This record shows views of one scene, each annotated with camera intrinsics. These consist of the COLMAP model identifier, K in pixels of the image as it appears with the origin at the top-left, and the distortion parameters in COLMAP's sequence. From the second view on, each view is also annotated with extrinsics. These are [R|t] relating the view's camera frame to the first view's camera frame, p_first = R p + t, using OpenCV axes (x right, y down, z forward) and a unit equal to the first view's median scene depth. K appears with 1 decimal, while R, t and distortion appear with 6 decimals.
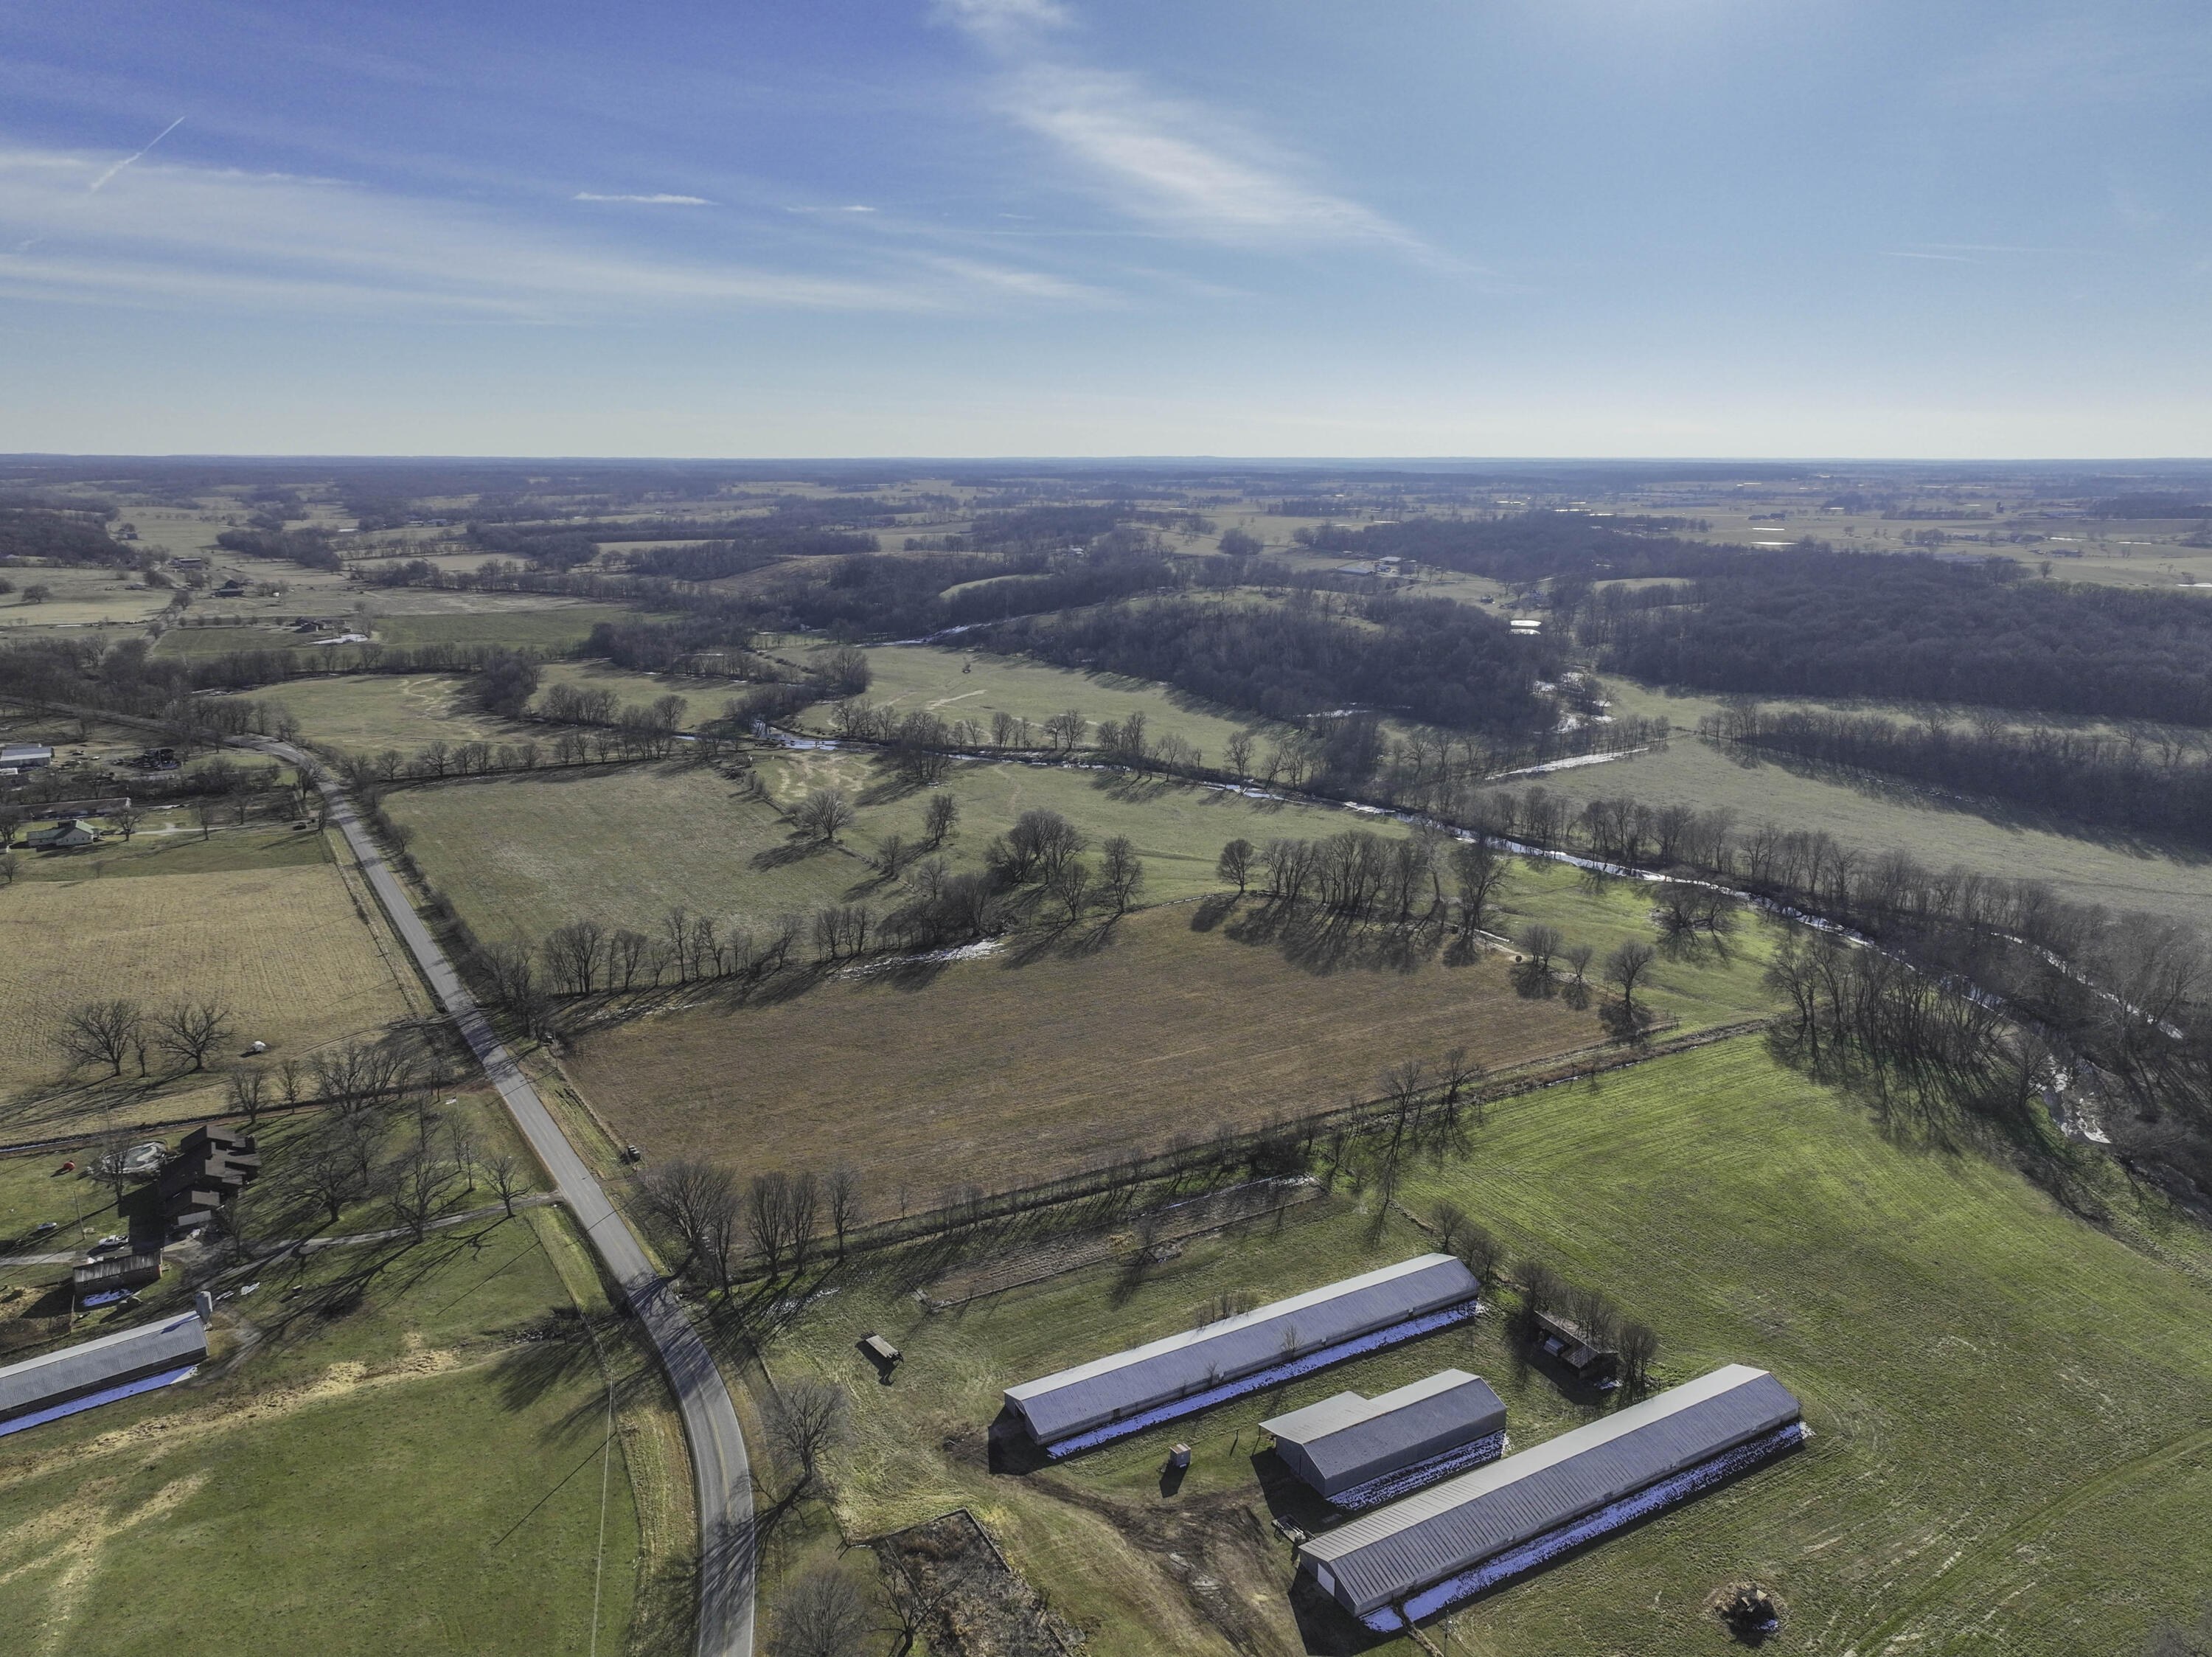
lens RADIAL K [[1542.3, 0, 1106.2], [0, 1542.3, 827.7], [0, 0, 1]] dist [0.006902, 0.010986]
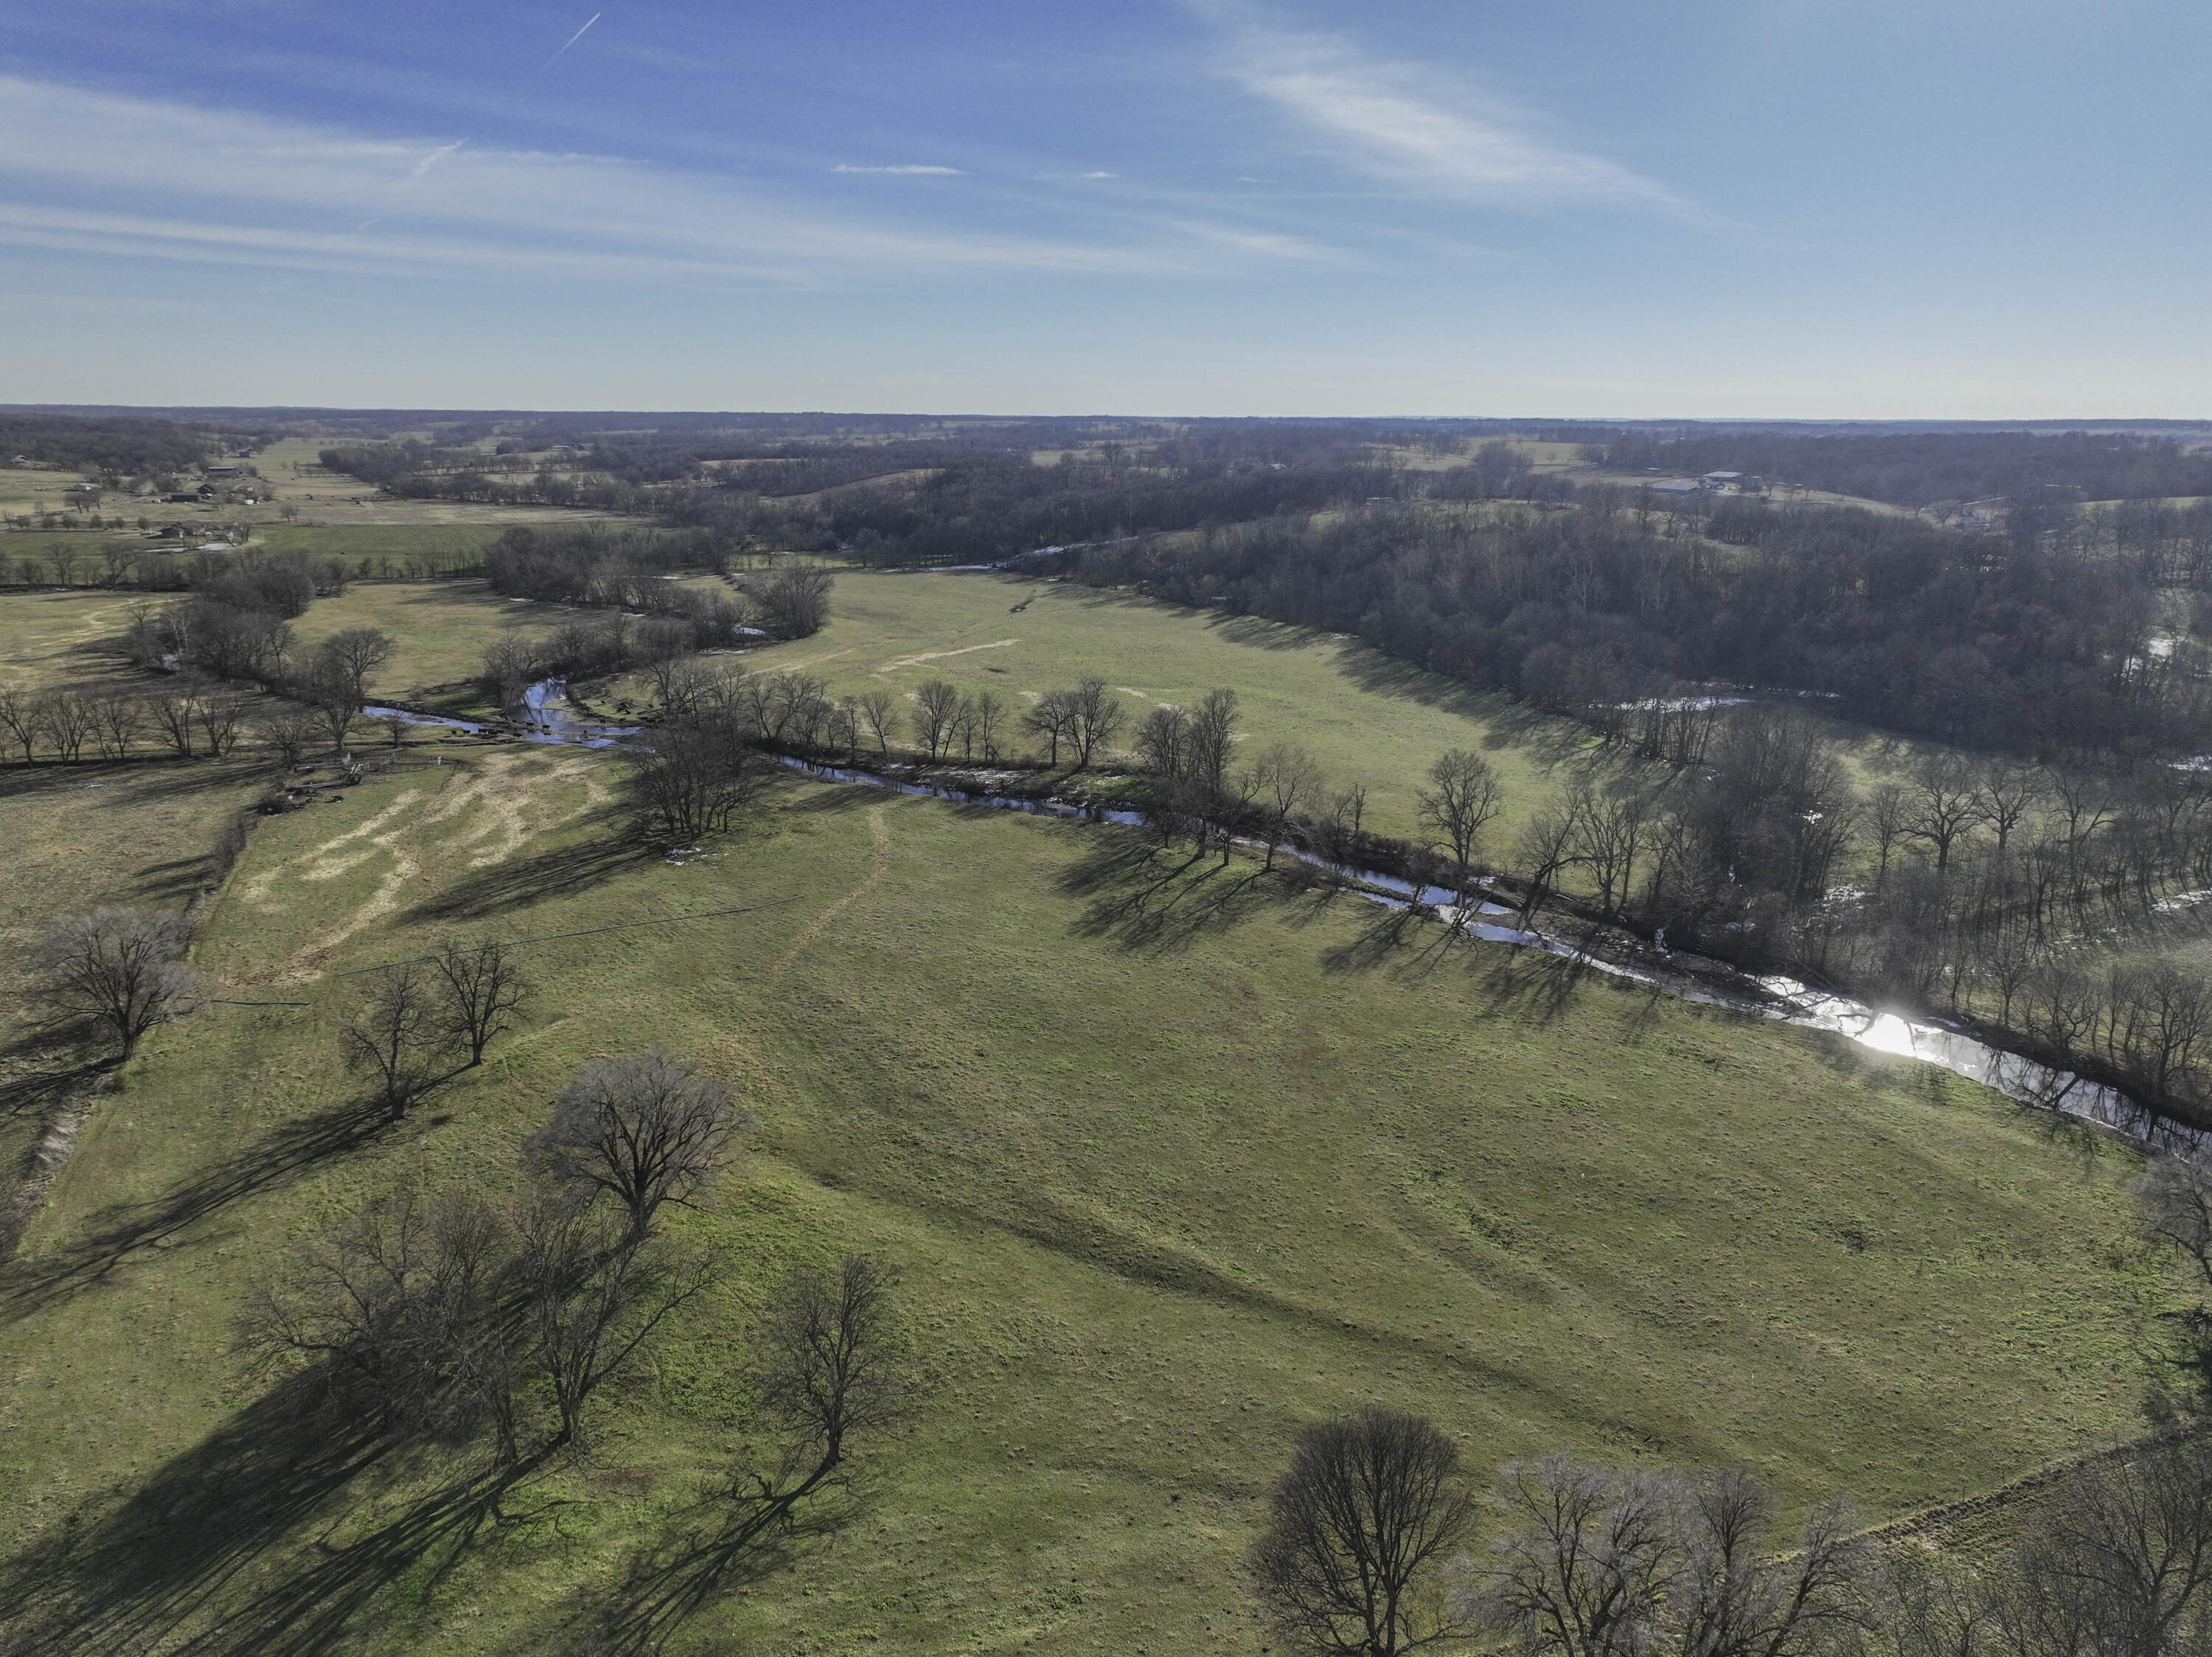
lens RADIAL K [[1542.3, 0, 1106.4], [0, 1542.3, 830.0], [0, 0, 1]] dist [0.006902, 0.010986]
pose [[0.986941, 0.046804, -0.154132, 0.054084], [-0.043233, 0.998715, 0.026440, -0.044709], [0.155171, -0.019431, 0.987697, 0.555876]]
